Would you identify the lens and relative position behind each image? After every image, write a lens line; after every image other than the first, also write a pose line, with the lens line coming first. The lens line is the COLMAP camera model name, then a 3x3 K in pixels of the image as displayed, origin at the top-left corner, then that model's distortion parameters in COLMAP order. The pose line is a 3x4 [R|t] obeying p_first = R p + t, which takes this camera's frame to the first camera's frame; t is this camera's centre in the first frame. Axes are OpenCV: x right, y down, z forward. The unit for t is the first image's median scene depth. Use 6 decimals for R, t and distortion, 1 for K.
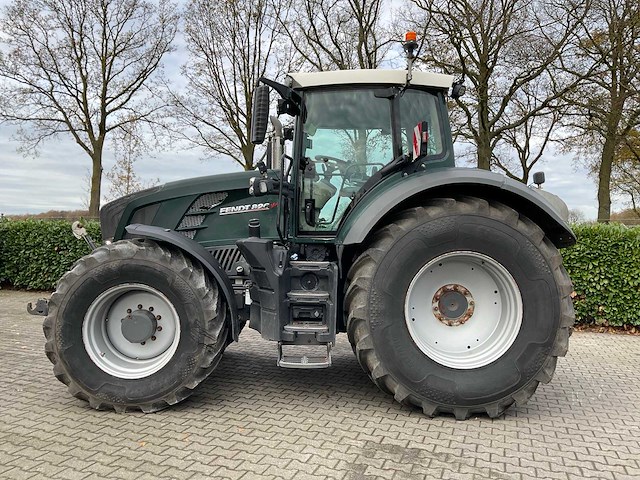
lens RADIAL K [[527.1, 0, 315.8], [0, 527.1, 243.9], [0, 0, 1]] dist [0.046662, -0.090203]
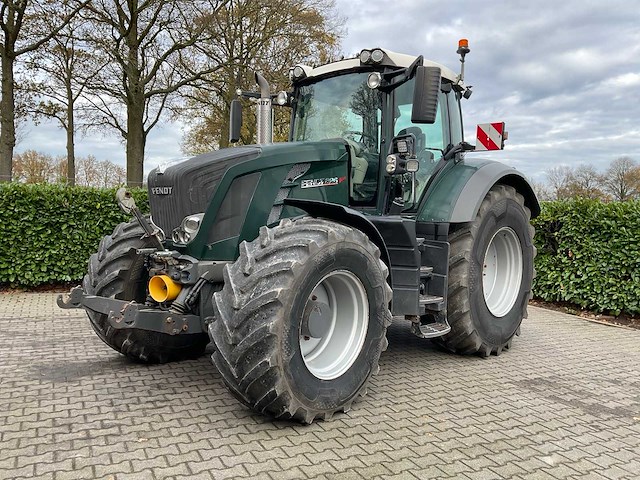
lens RADIAL K [[527.1, 0, 317.5], [0, 527.1, 235.9], [0, 0, 1]] dist [0.046662, -0.090203]
pose [[0.694416, -0.026158, 0.719098, -0.906822], [-0.017486, 0.998431, 0.053204, -0.024634], [-0.719361, -0.049520, 0.692869, 0.392746]]
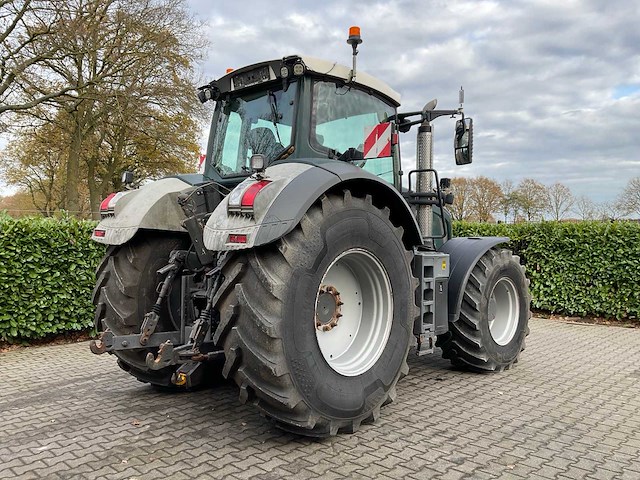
lens RADIAL K [[527.1, 0, 317.1], [0, 527.1, 233.6], [0, 0, 1]] dist [0.046662, -0.090203]
pose [[0.414238, -0.011049, 0.910101, -1.347183], [0.012211, 0.999904, 0.006581, -0.045989], [-0.910087, 0.008388, 0.414333, 0.967149]]
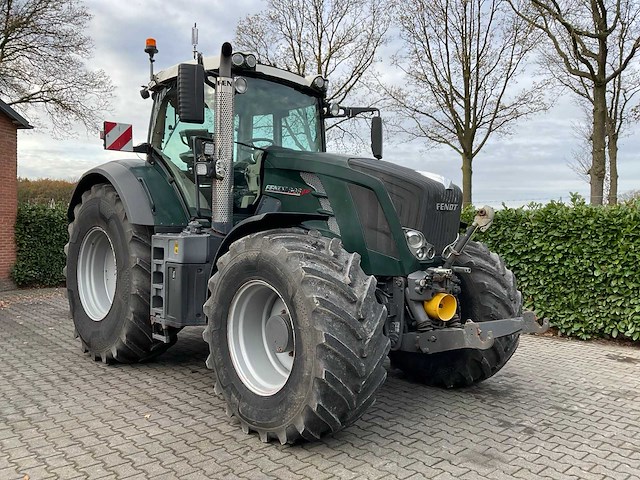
lens RADIAL K [[527.1, 0, 315.5], [0, 527.1, 245.4], [0, 0, 1]] dist [0.046662, -0.090203]
pose [[0.885541, -0.000707, -0.464561, 0.435033], [0.004335, 0.999968, 0.006741, 0.019835], [0.464541, -0.007983, 0.885516, 0.457655]]
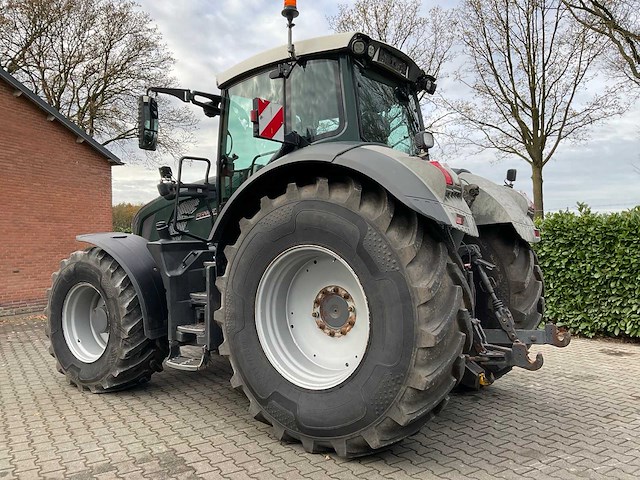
lens RADIAL K [[527.1, 0, 314.7], [0, 527.1, 240.8], [0, 0, 1]] dist [0.046662, -0.090203]
pose [[0.798166, -0.042153, -0.600962, 0.722864], [0.027846, 0.999064, -0.033092, 0.032774], [0.601794, 0.009678, 0.798593, 0.326705]]
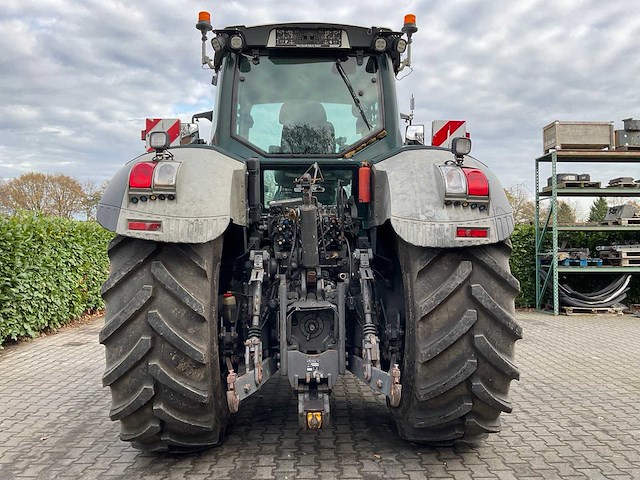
lens RADIAL K [[527.1, 0, 313.3], [0, 527.1, 233.4], [0, 0, 1]] dist [0.046662, -0.090203]
pose [[-0.320173, -0.008114, 0.947324, -1.262386], [0.002452, 0.999953, 0.009393, -0.040729], [-0.947356, 0.005330, -0.320138, 1.768222]]
